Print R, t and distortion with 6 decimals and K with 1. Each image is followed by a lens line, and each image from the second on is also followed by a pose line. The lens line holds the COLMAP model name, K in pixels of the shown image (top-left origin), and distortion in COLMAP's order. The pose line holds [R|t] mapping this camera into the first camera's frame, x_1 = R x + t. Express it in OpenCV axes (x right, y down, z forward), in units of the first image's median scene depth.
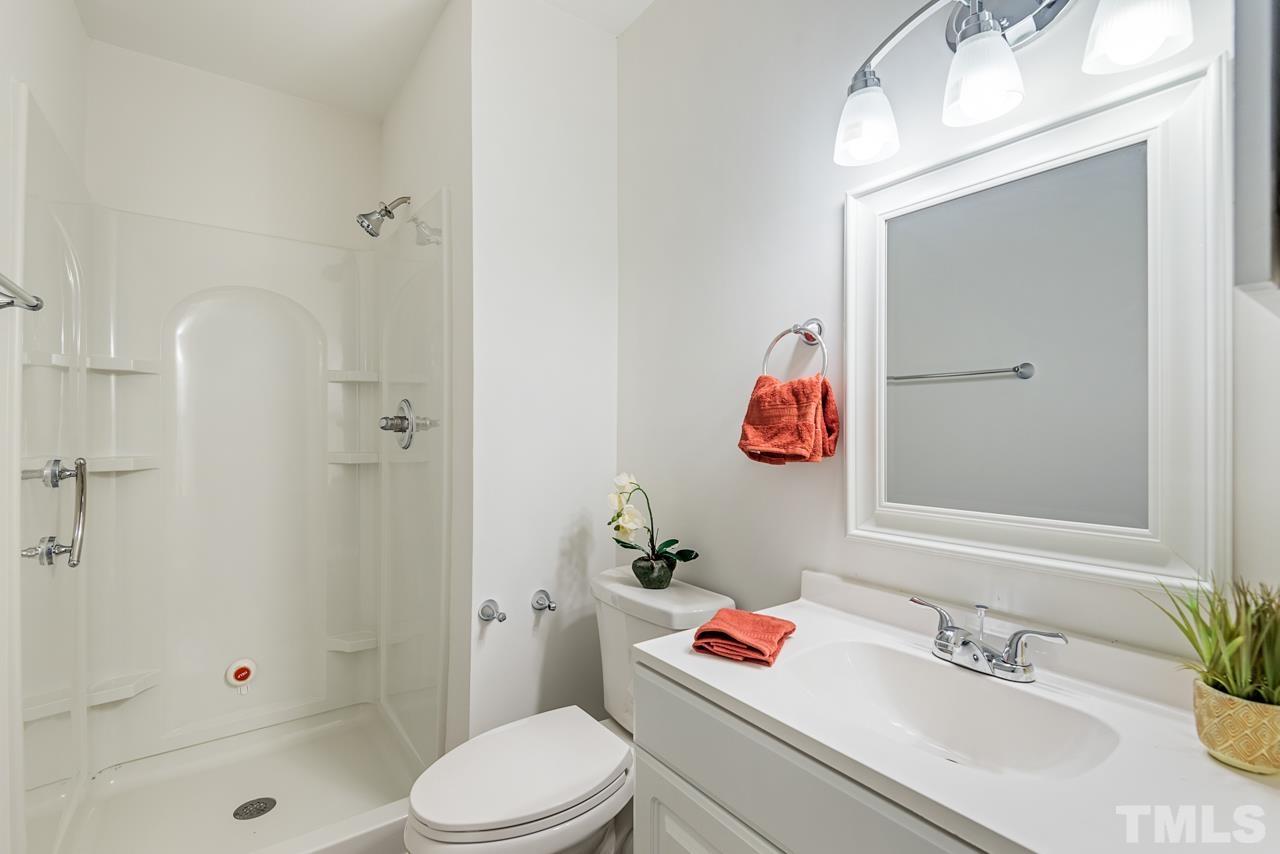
lens RADIAL K [[581.2, 0, 641.9], [0, 581.2, 420.7], [0, 0, 1]] dist [0.040592, -0.024143]
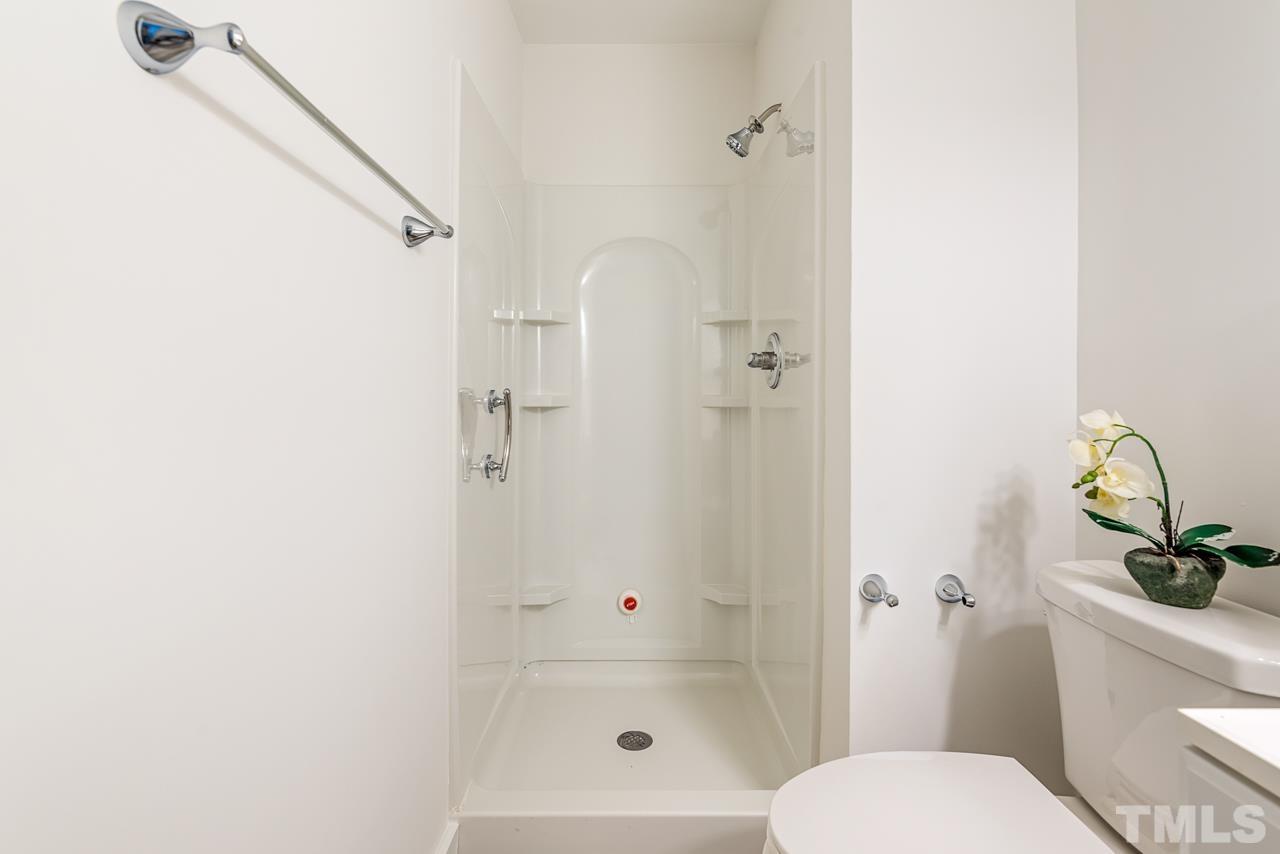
lens RADIAL K [[597.0, 0, 645.5], [0, 597.0, 397.3], [0, 0, 1]] dist [0.031423, -0.023023]
pose [[0.816796, 0.002942, -0.576919, -0.055532], [0.003372, 0.999946, 0.009873, 0.069492], [0.576916, -0.010010, 0.816742, 0.201154]]
